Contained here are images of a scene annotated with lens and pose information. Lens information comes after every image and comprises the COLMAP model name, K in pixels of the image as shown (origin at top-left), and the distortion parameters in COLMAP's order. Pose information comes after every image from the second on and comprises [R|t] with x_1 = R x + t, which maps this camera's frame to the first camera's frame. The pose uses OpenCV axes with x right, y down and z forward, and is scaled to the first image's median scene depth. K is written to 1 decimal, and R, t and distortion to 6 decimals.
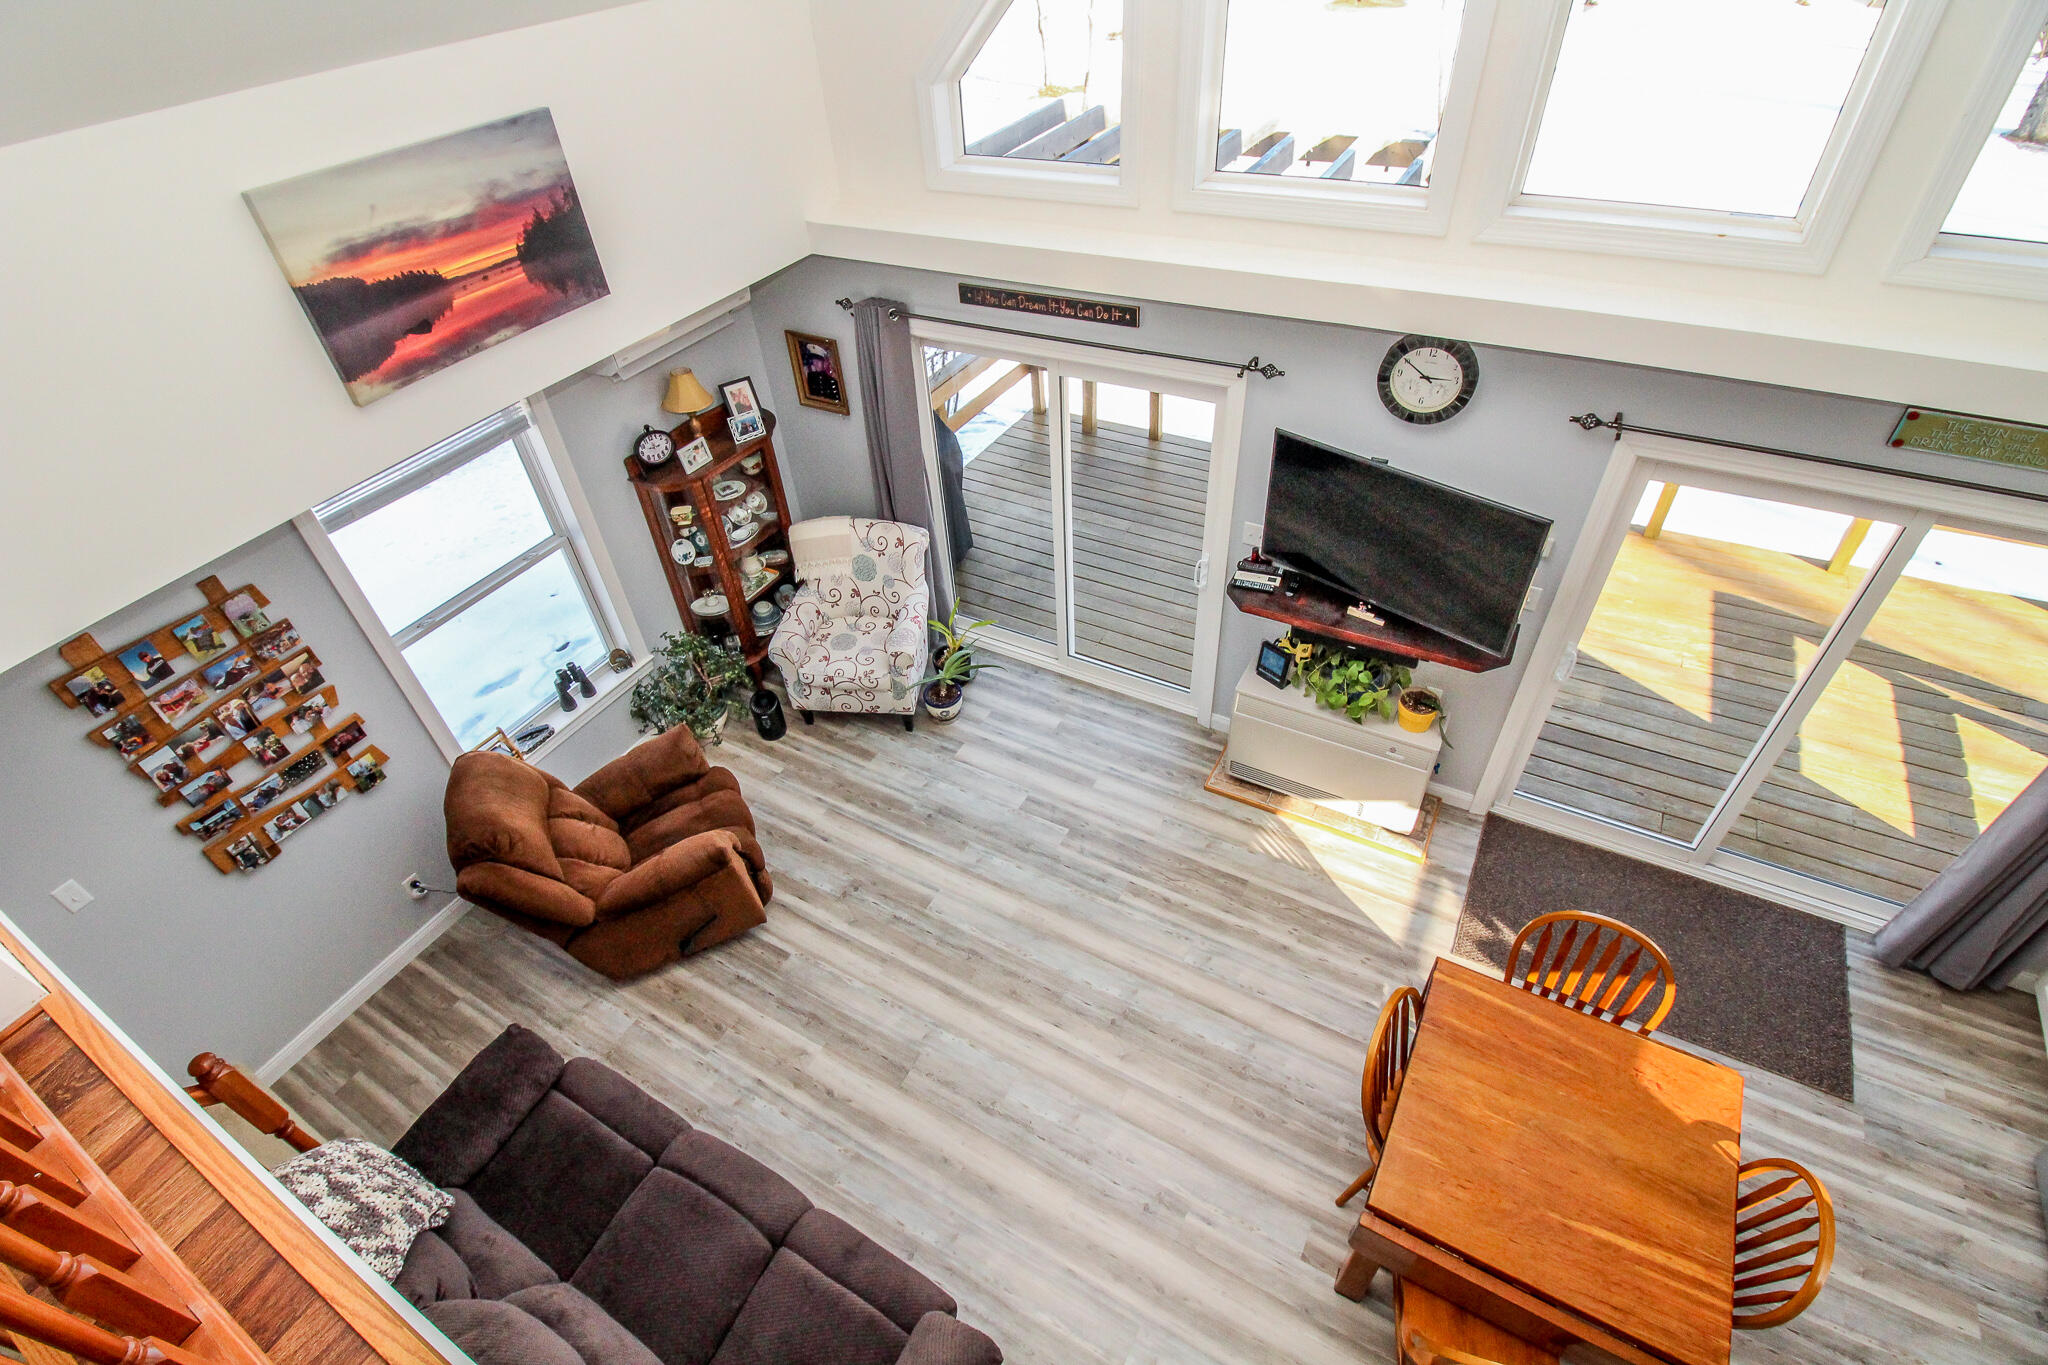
lens RADIAL K [[946.8, 0, 999.1], [0, 946.8, 686.6], [0, 0, 1]] dist [0.003809, -0.015193]
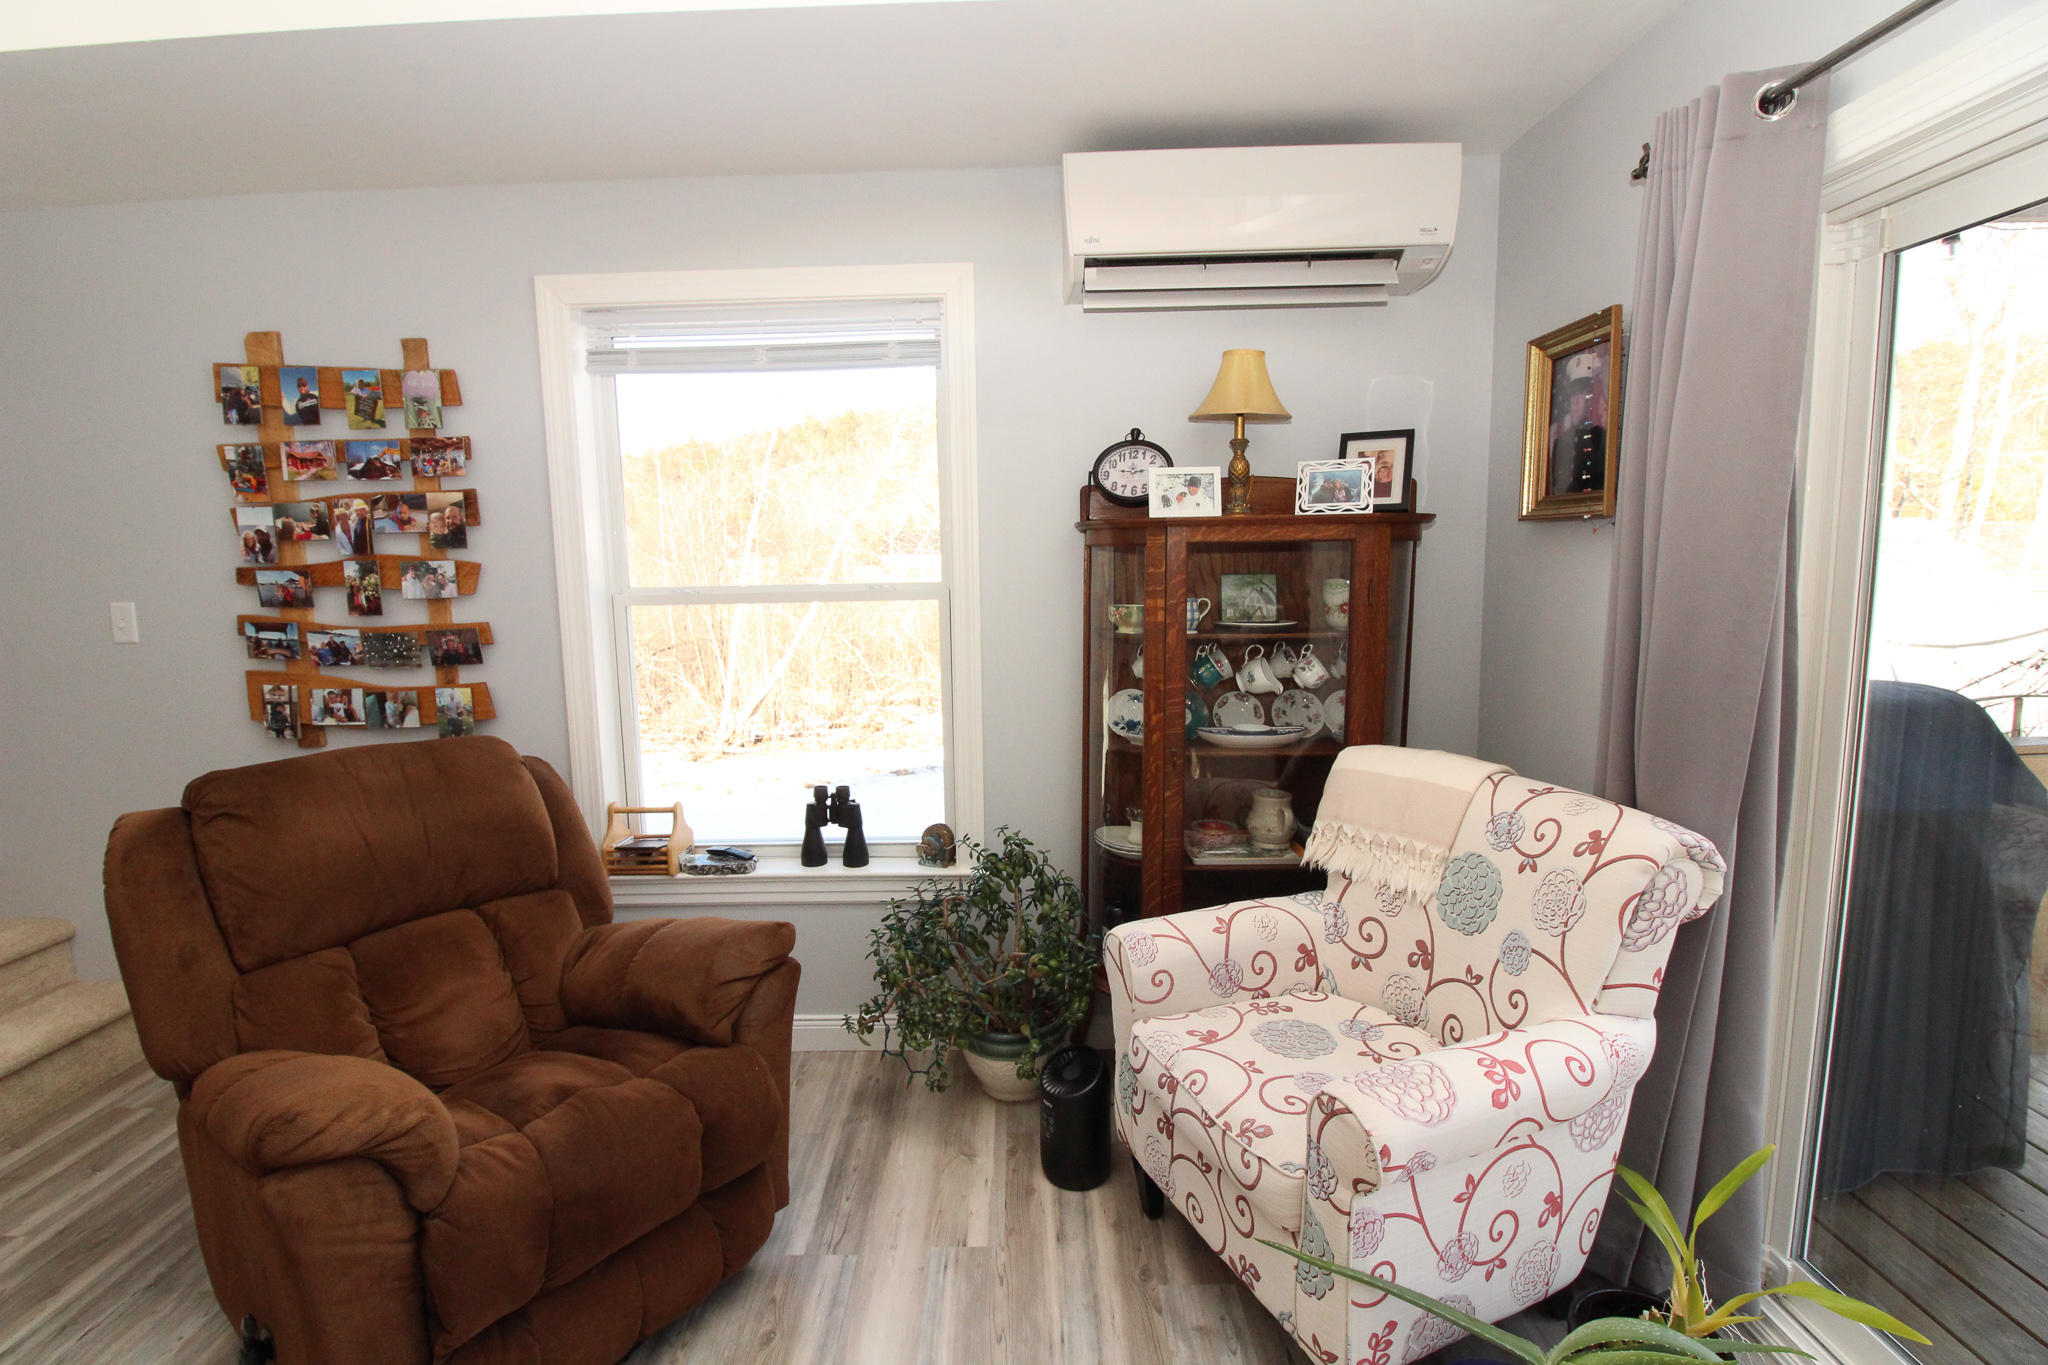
lens RADIAL K [[946.8, 0, 999.1], [0, 946.8, 686.6], [0, 0, 1]] dist [0.003809, -0.015193]
pose [[0.486874, 0.166910, -0.857377, 0.082365], [-0.592101, 0.784700, -0.183472, -0.029985], [0.642161, 0.596981, 0.480878, 1.004773]]
